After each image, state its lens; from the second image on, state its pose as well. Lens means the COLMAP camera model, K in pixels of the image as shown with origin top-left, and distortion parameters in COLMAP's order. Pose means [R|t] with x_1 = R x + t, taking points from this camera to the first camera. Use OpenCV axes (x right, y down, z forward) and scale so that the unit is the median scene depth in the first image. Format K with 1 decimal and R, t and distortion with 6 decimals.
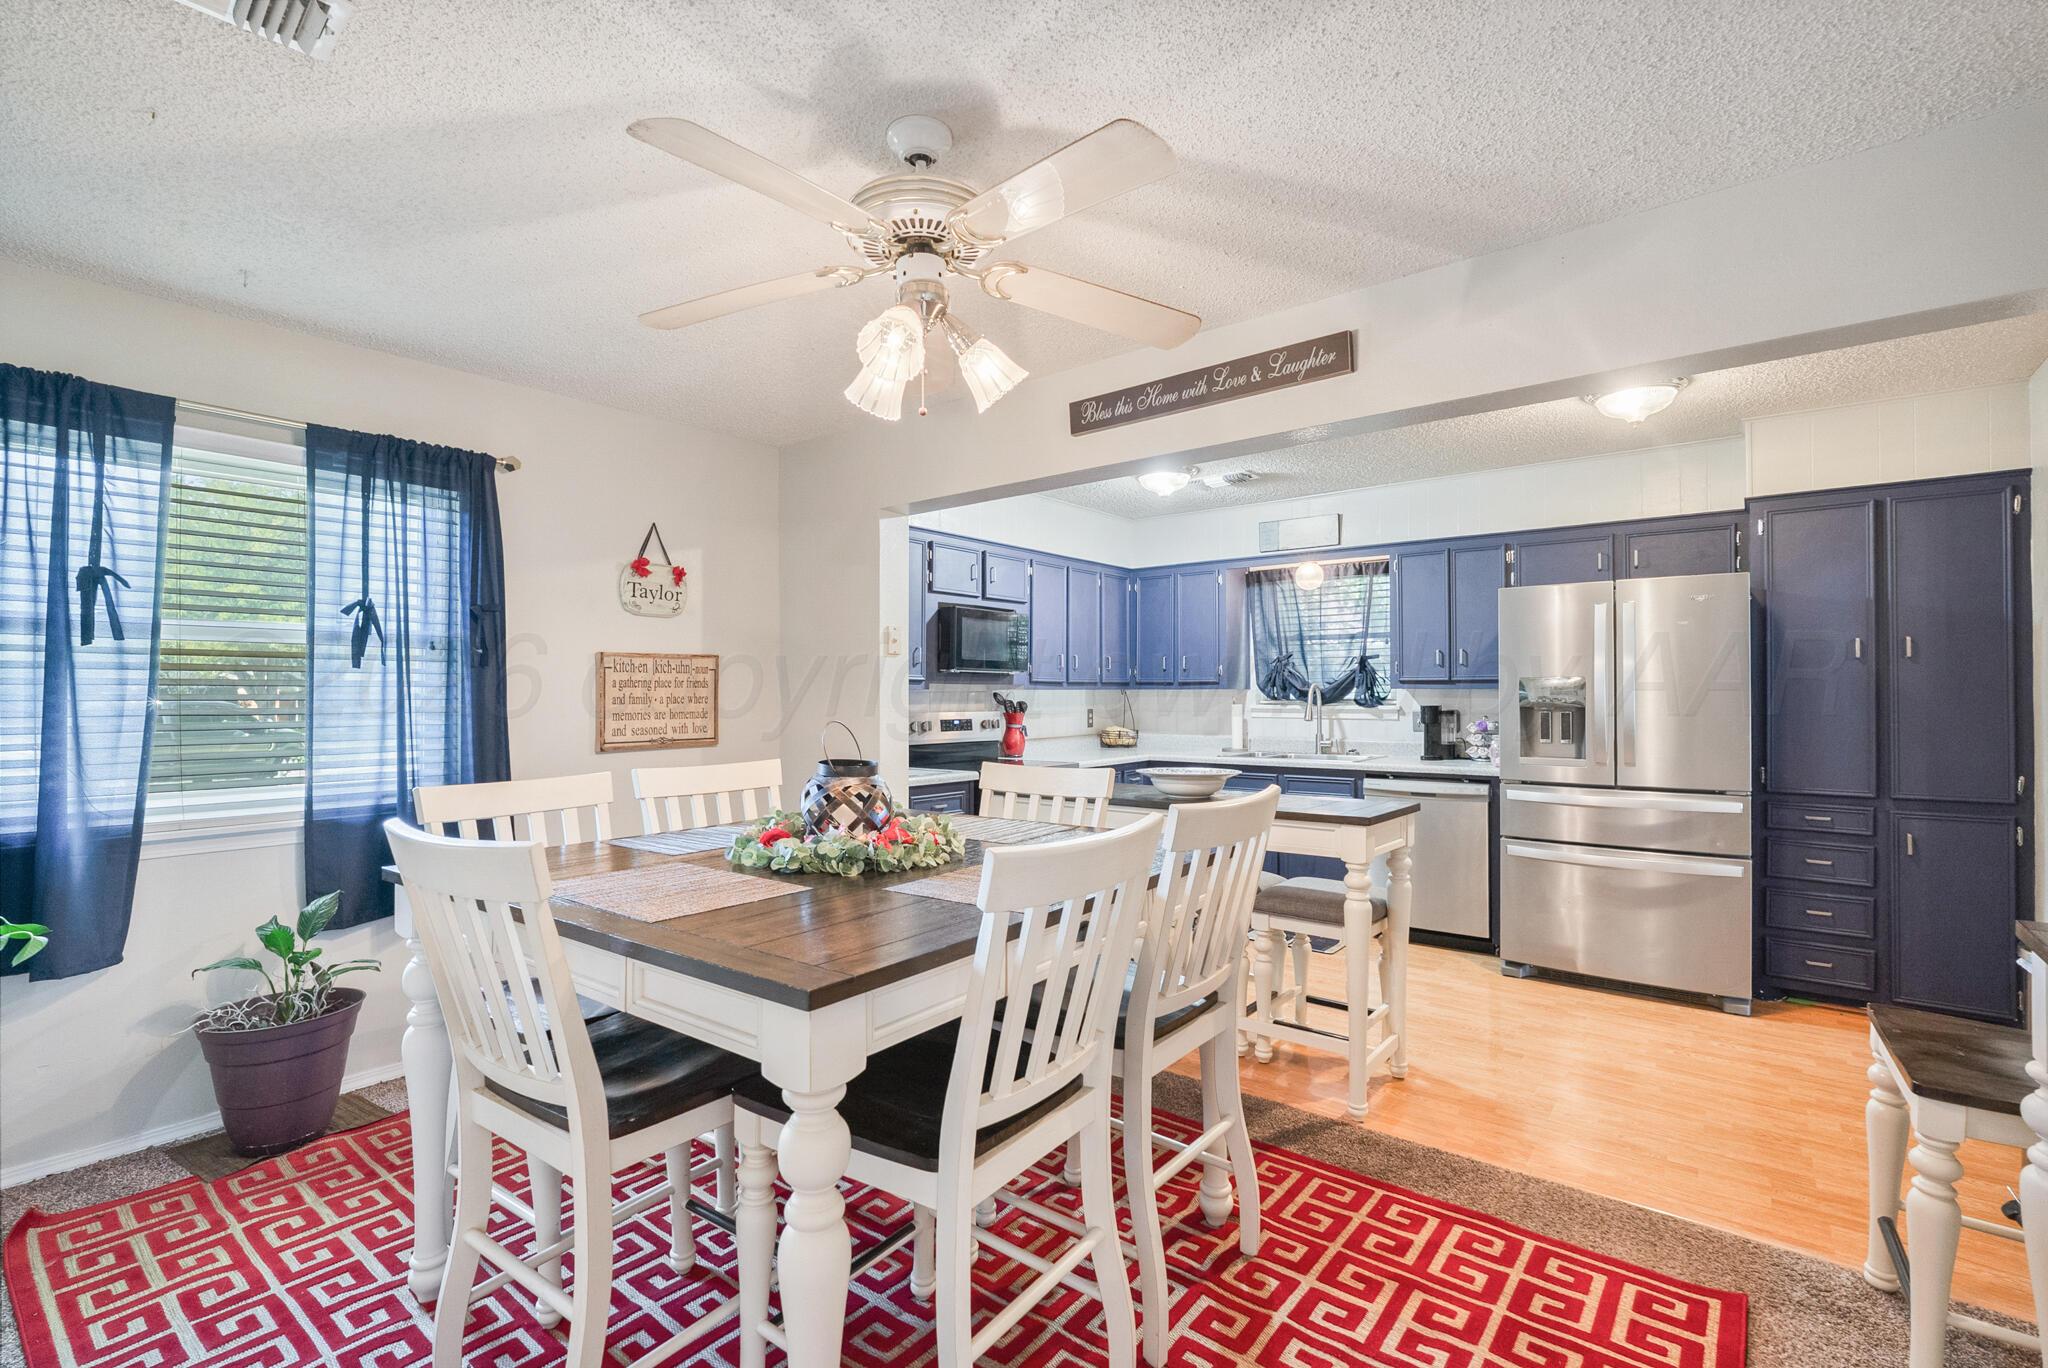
lens RADIAL K [[933.1, 0, 1027.8], [0, 933.1, 693.9], [0, 0, 1]] dist [-0.010047, 0.002027]
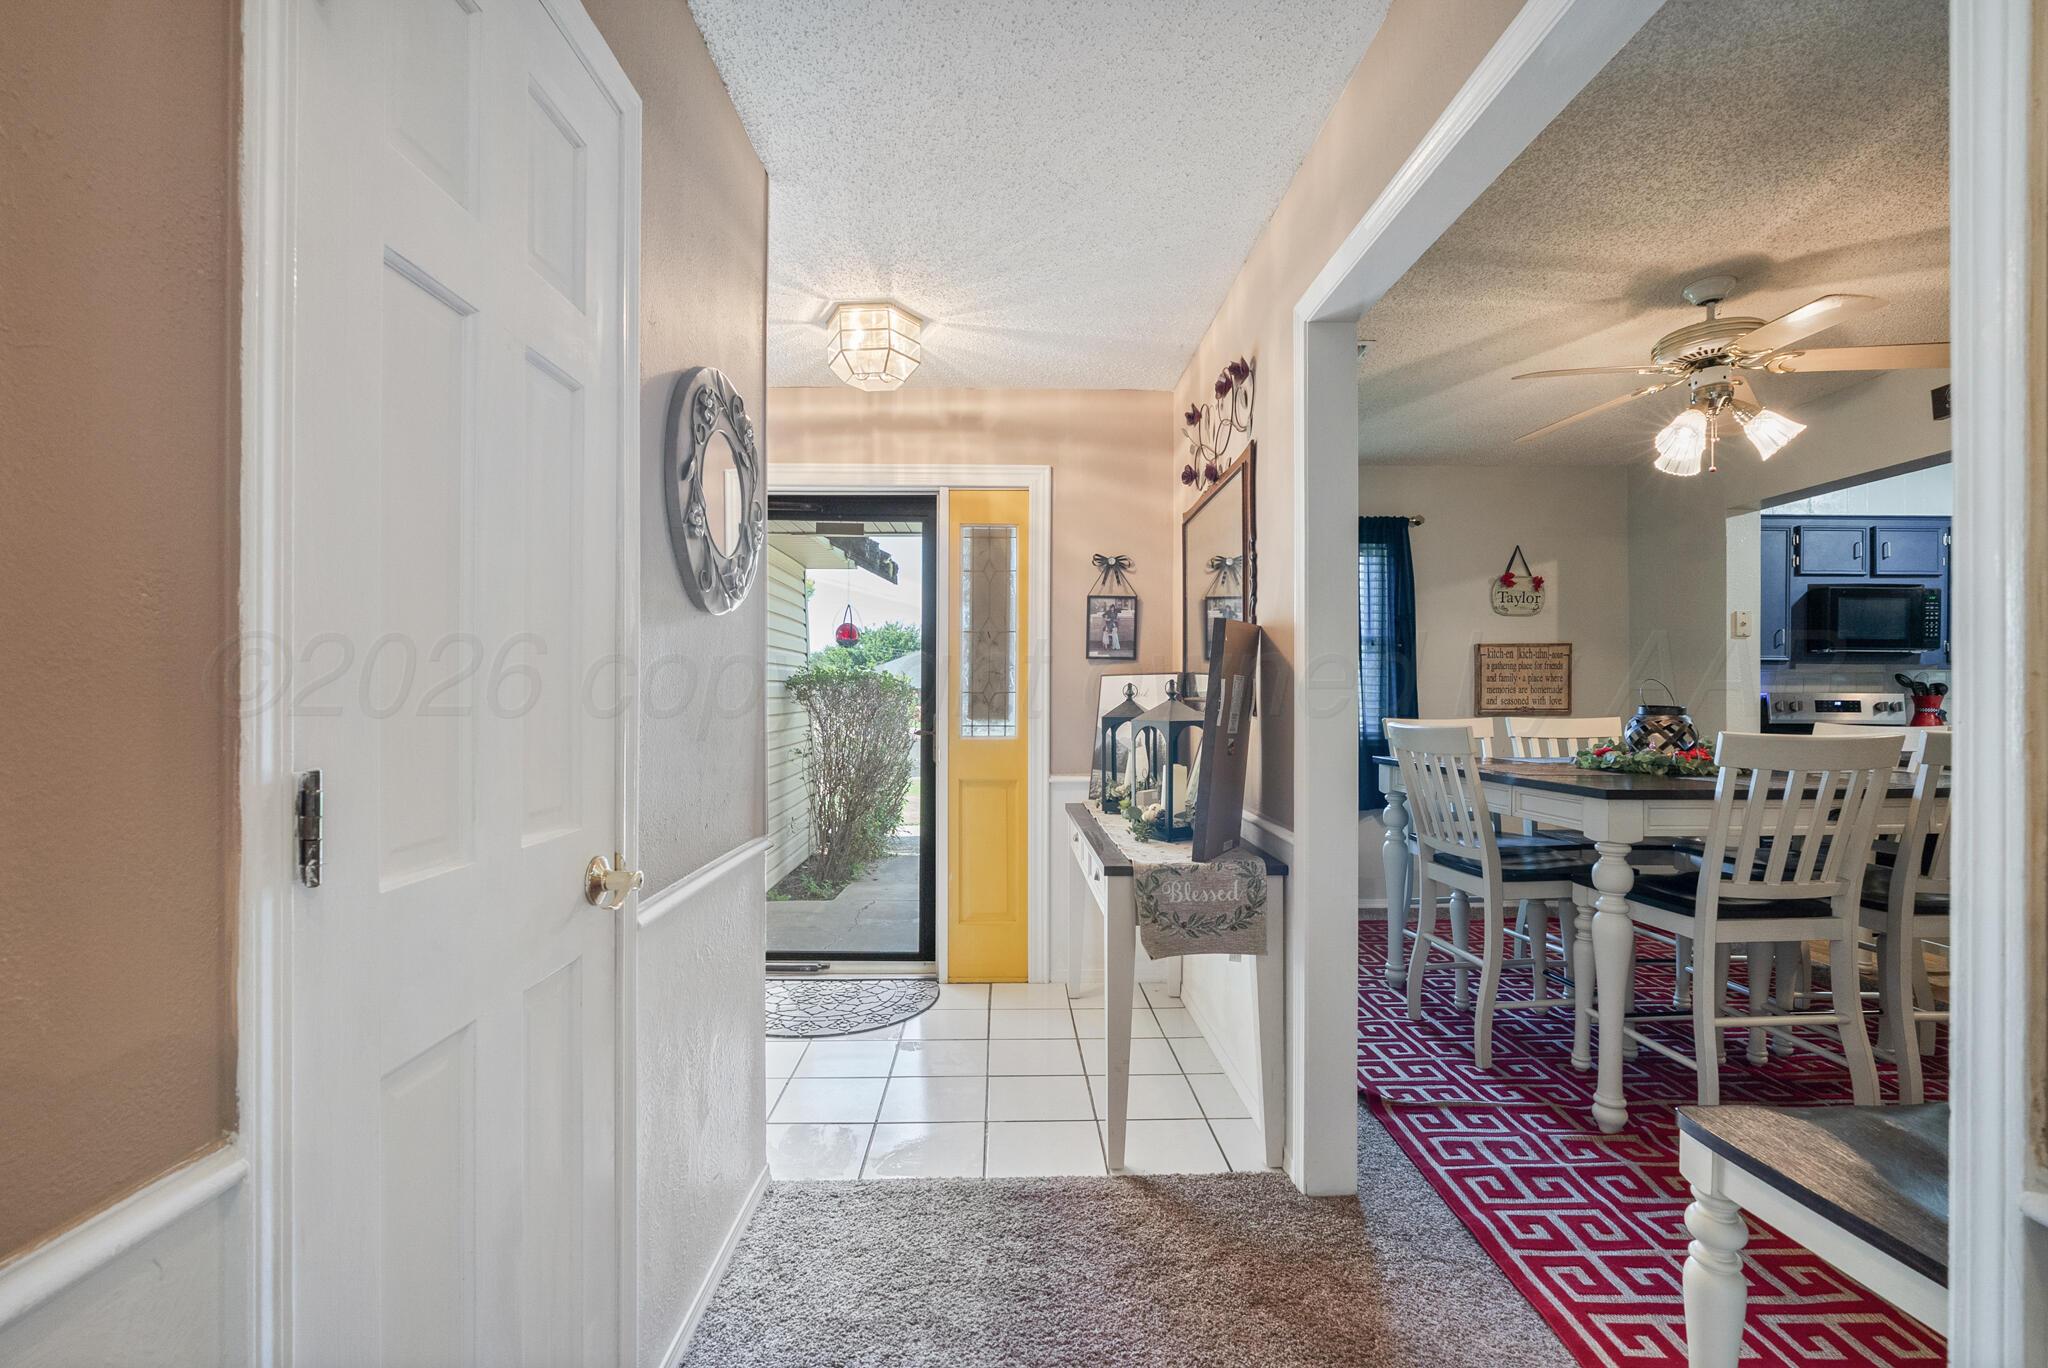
lens RADIAL K [[933.1, 0, 1013.9], [0, 933.1, 695.8], [0, 0, 1]] dist [-0.010047, 0.002027]
pose [[0.644780, 0.001340, -0.764367, 0.145410], [-0.001976, 0.999998, 0.000086, 0.031341], [0.764366, 0.001455, 0.644781, -0.394346]]
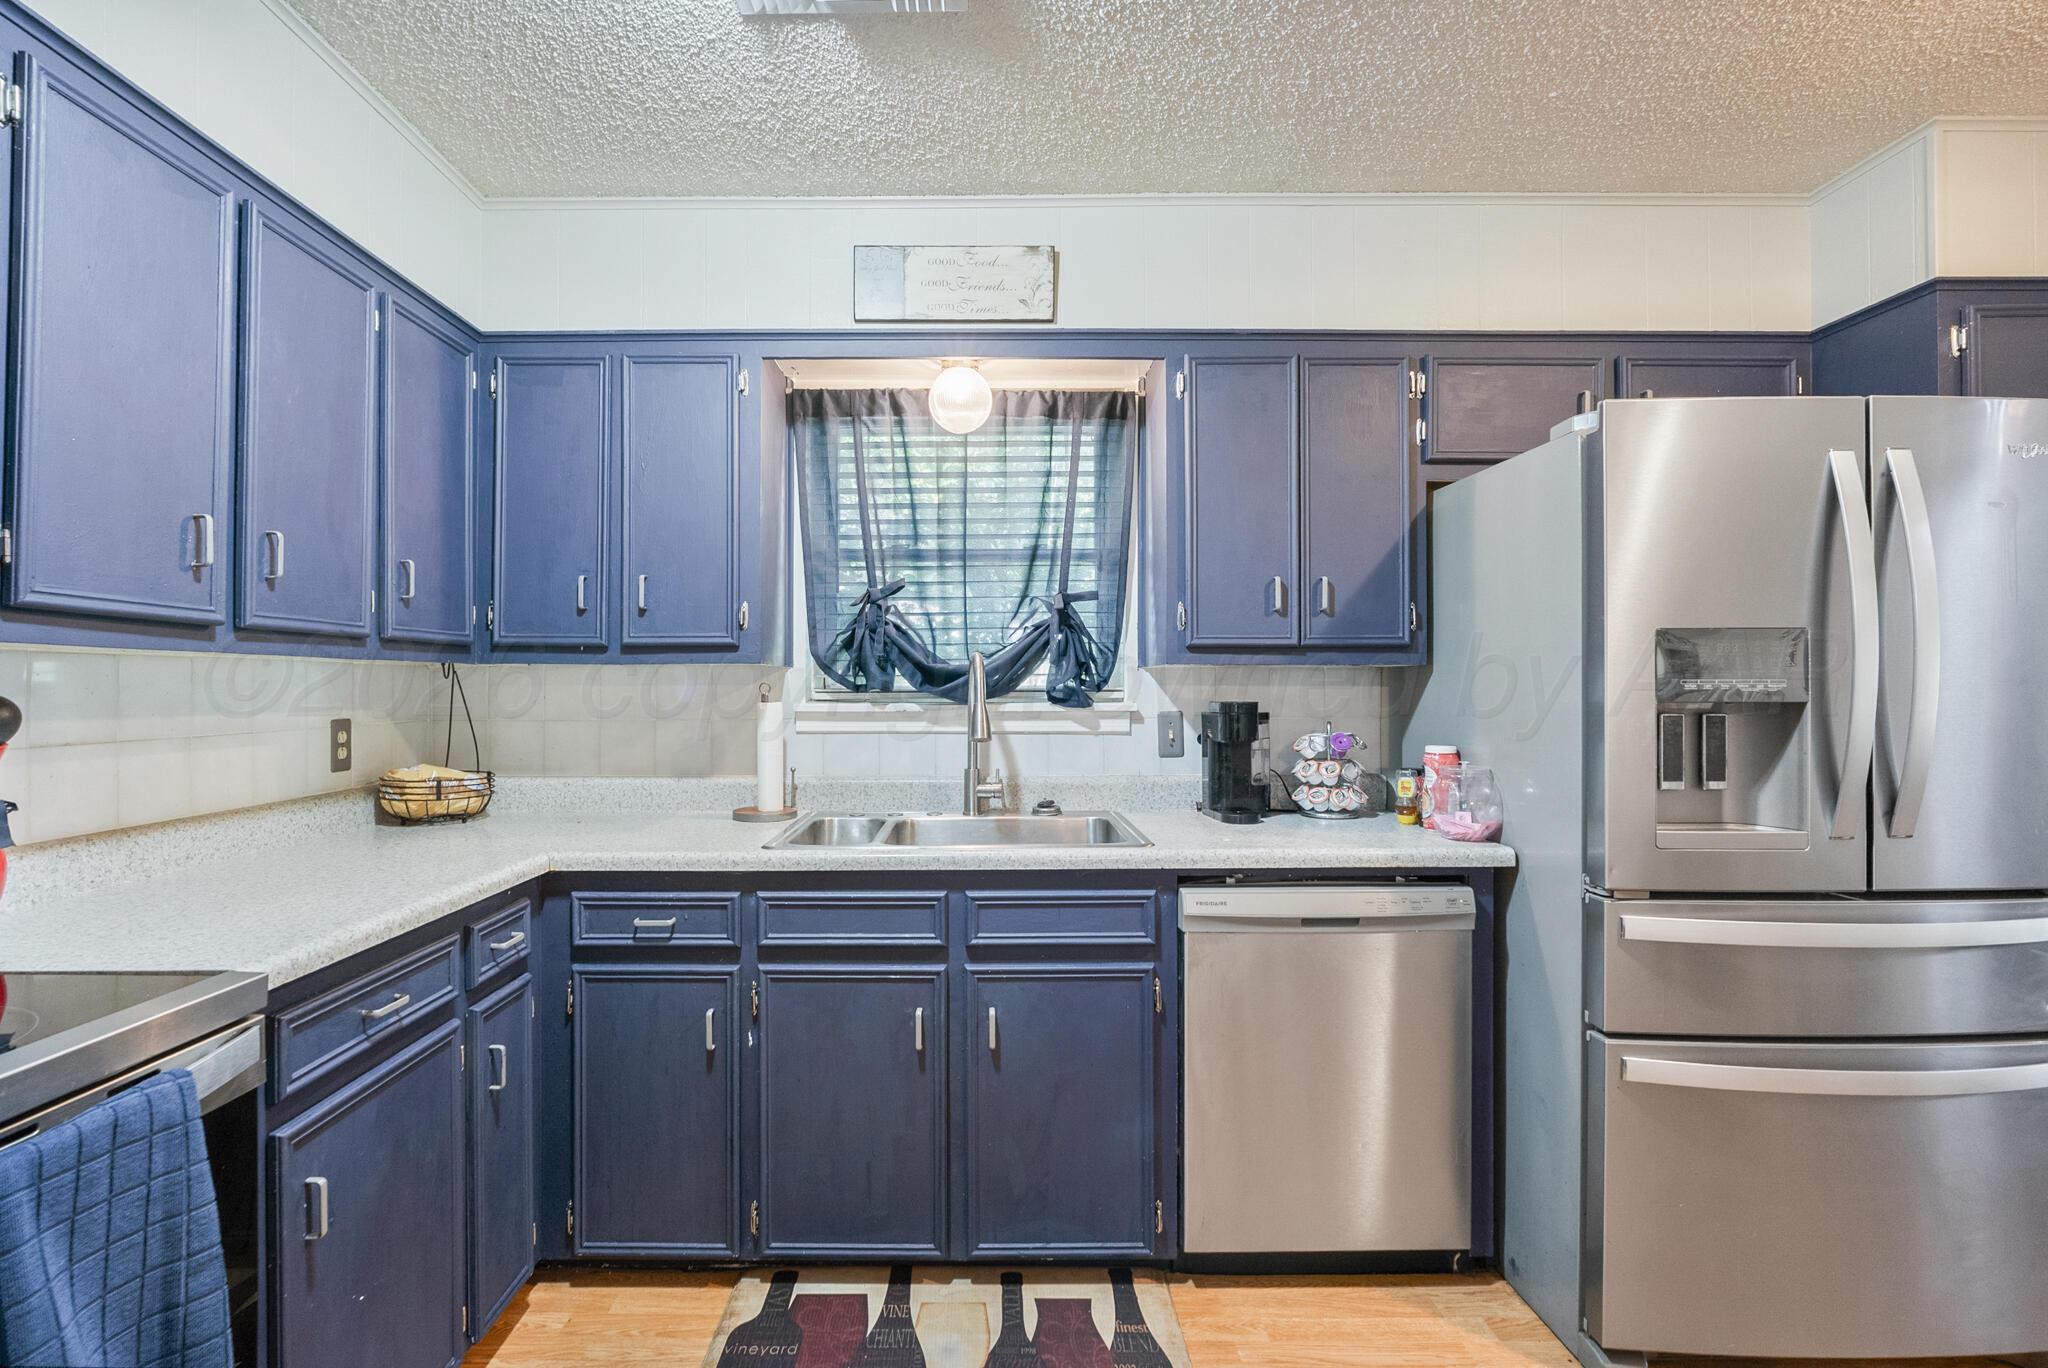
lens RADIAL K [[933.1, 0, 994.9], [0, 933.1, 685.1], [0, 0, 1]] dist [-0.010047, 0.002027]
pose [[0.783544, 0.005068, 0.621316, 0.069100], [-0.000807, 0.999974, -0.007140, 0.009828], [-0.621336, 0.005093, 0.783528, 0.931254]]
